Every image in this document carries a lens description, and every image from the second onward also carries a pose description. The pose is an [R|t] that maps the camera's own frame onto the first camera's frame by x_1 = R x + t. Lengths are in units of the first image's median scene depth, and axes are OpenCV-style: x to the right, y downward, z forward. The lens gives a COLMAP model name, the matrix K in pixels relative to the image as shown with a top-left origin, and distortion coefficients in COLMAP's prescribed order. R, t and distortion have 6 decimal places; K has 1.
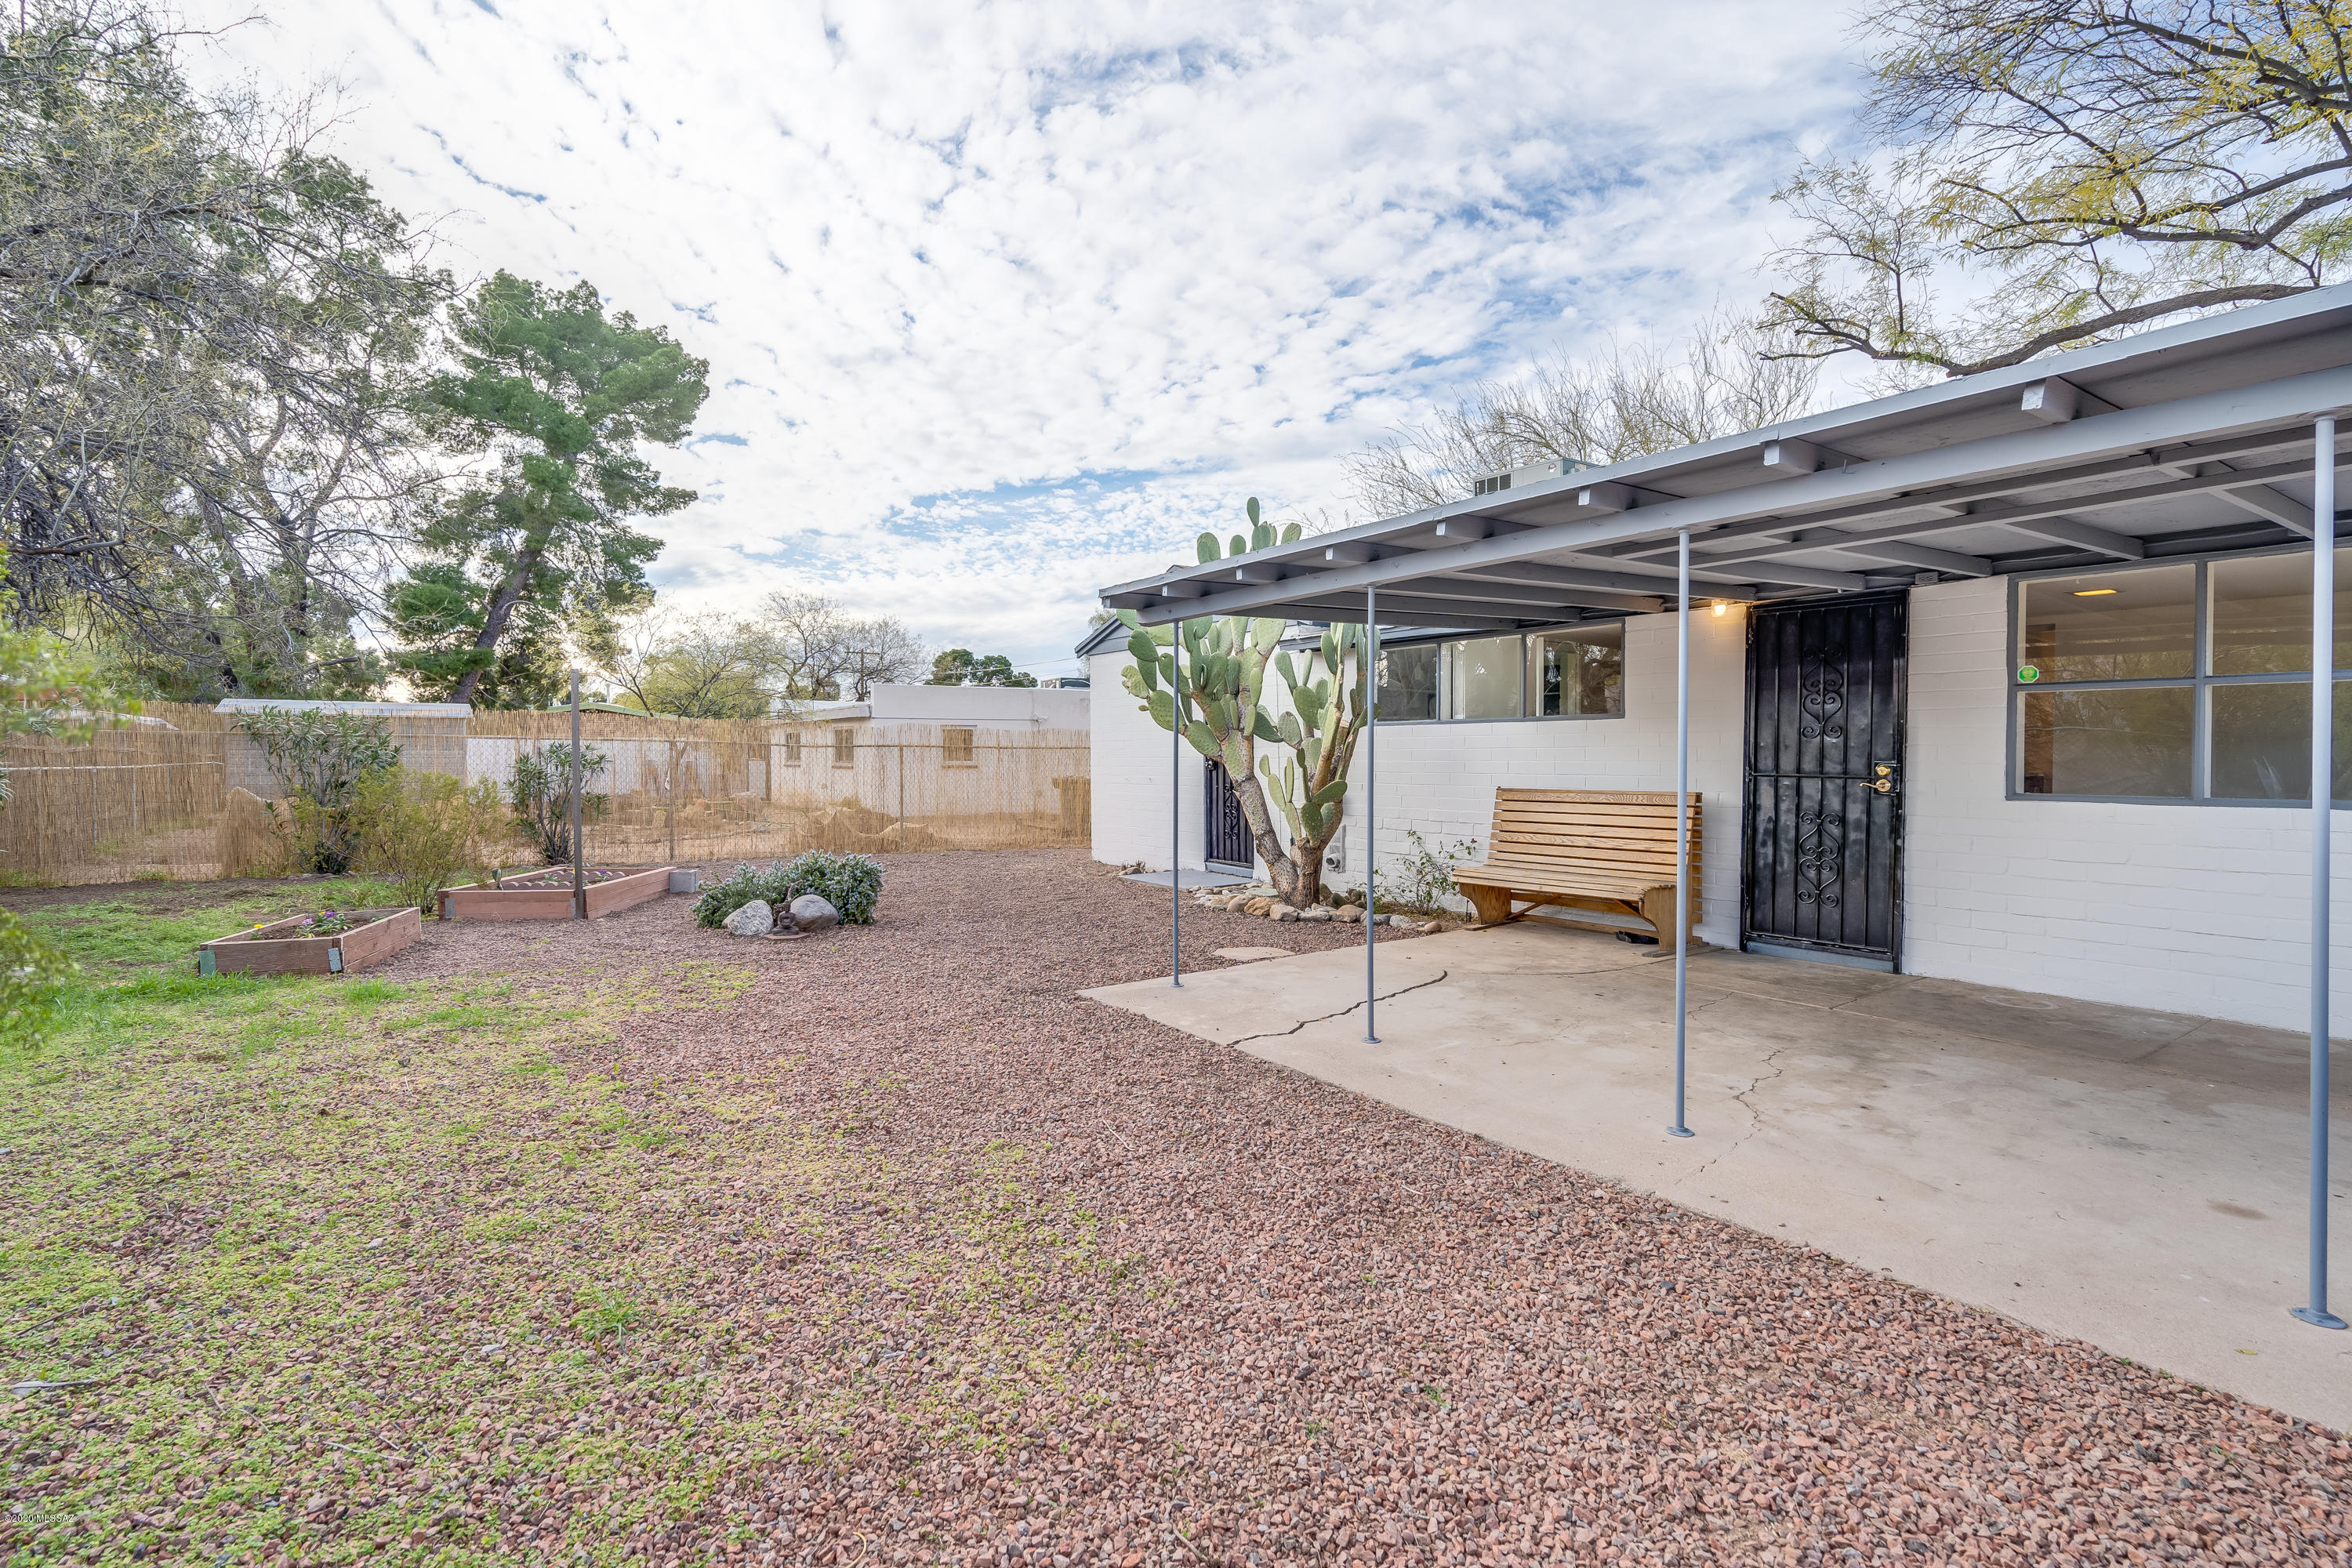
lens RADIAL K [[1073.3, 0, 1176.0], [0, 1073.3, 784.0], [0, 0, 1]] dist [0.022419, 0.000059]
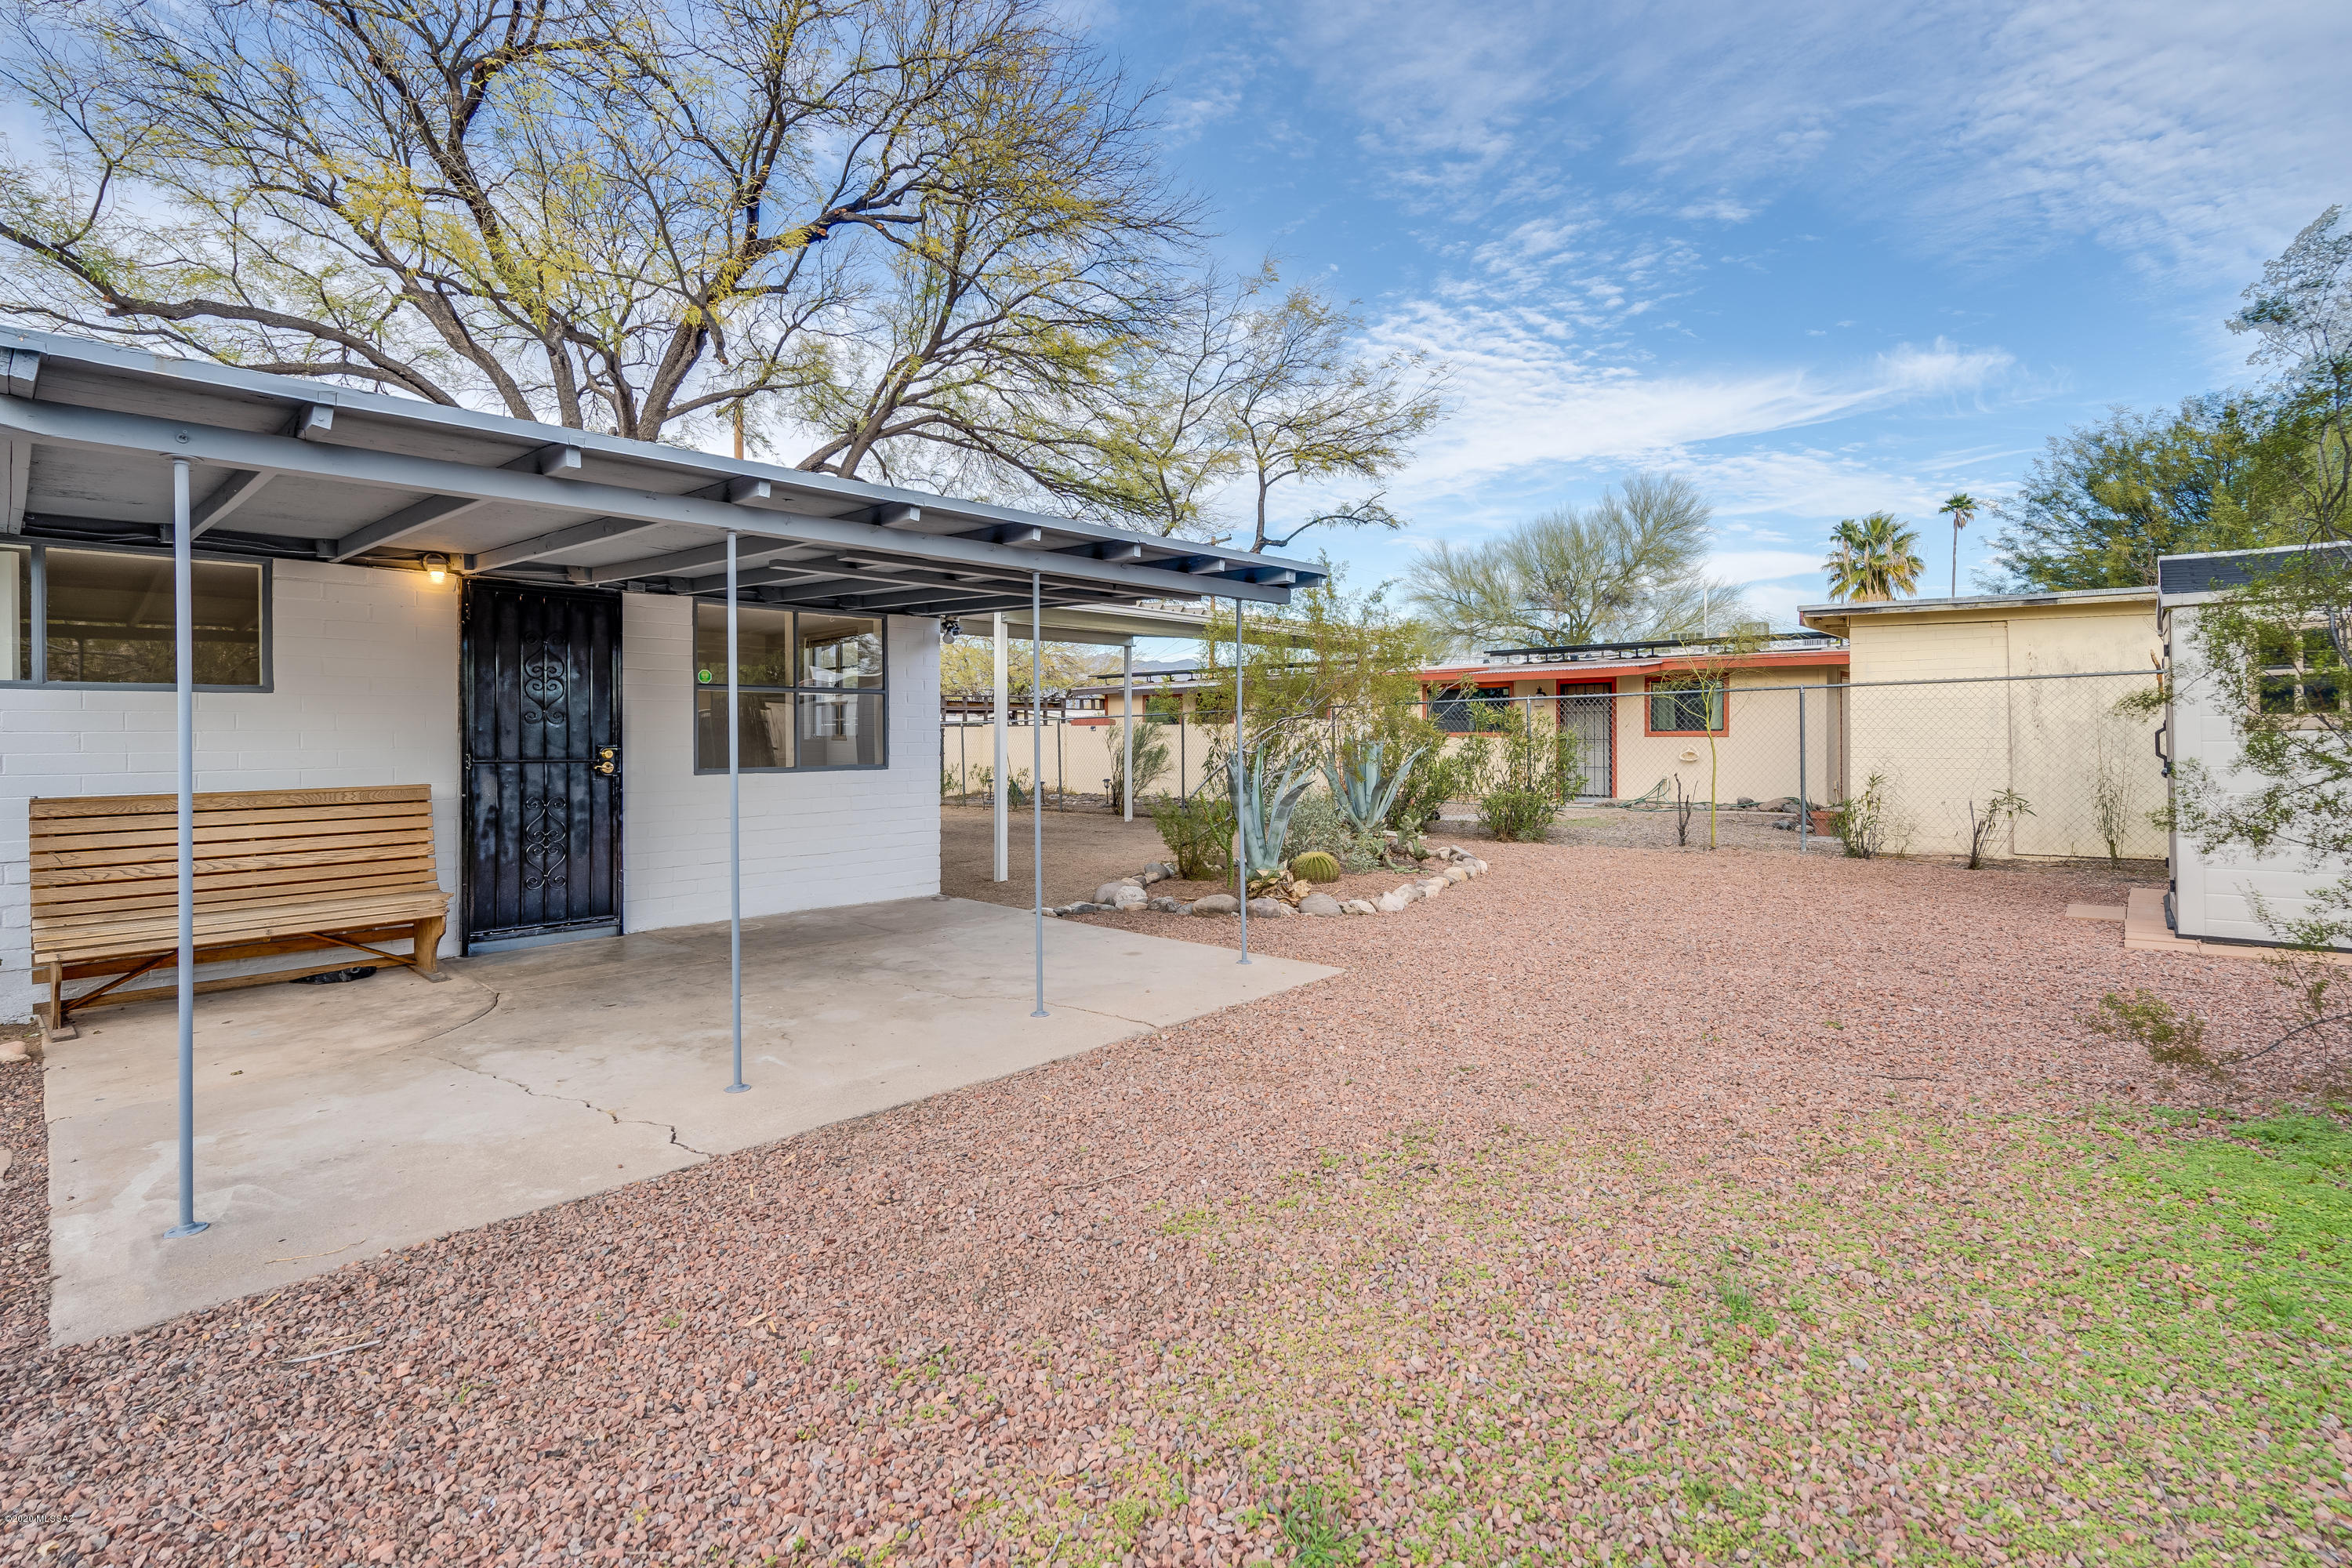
lens RADIAL K [[1091.5, 0, 1172.4], [0, 1091.5, 728.3], [0, 0, 1]] dist [-0.001473, -0.000097]
pose [[-0.195021, 0.005605, 0.980783, -0.526249], [0.035035, 0.999385, 0.001255, -0.018772], [-0.980173, 0.034607, -0.195098, 0.621196]]
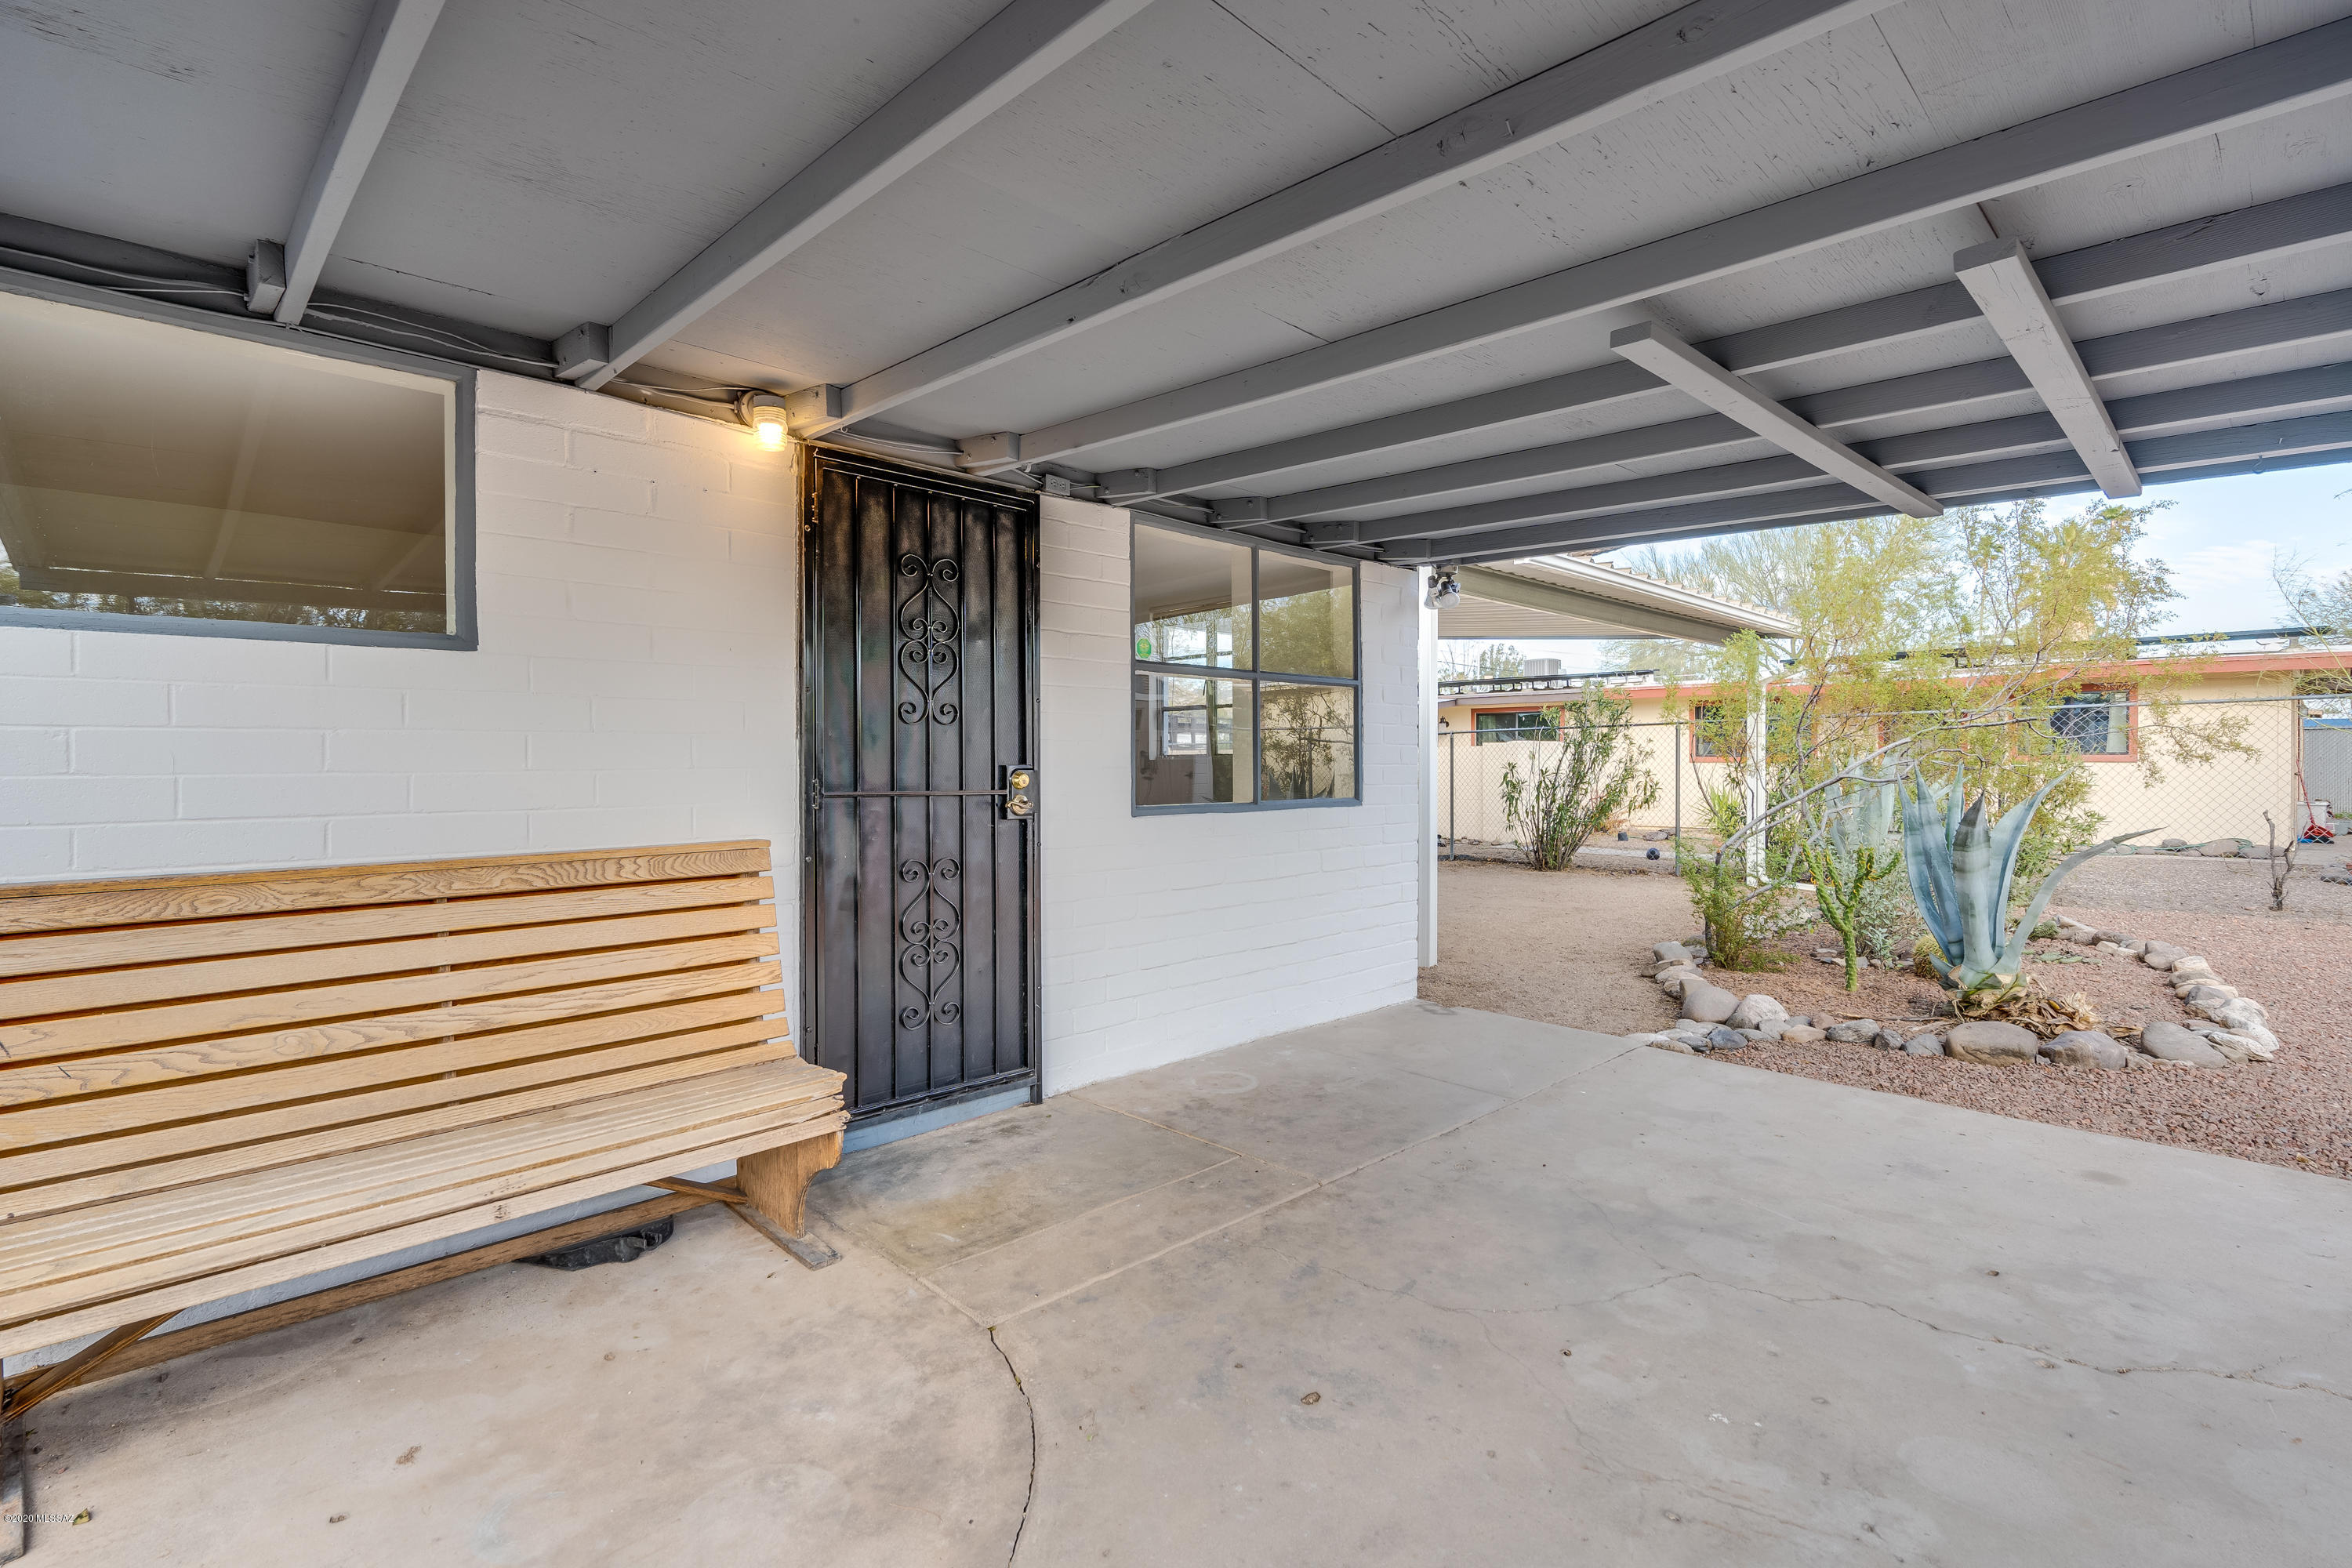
lens RADIAL K [[1090.2, 0, 1168.1], [0, 1090.2, 755.2], [0, 0, 1]] dist [-0.000548, 0.000024]
pose [[-0.140689, 0.004835, 0.990042, 0.024597], [0.033367, 0.999443, -0.000139, -0.022504], [-0.989491, 0.033015, -0.140772, 0.957088]]
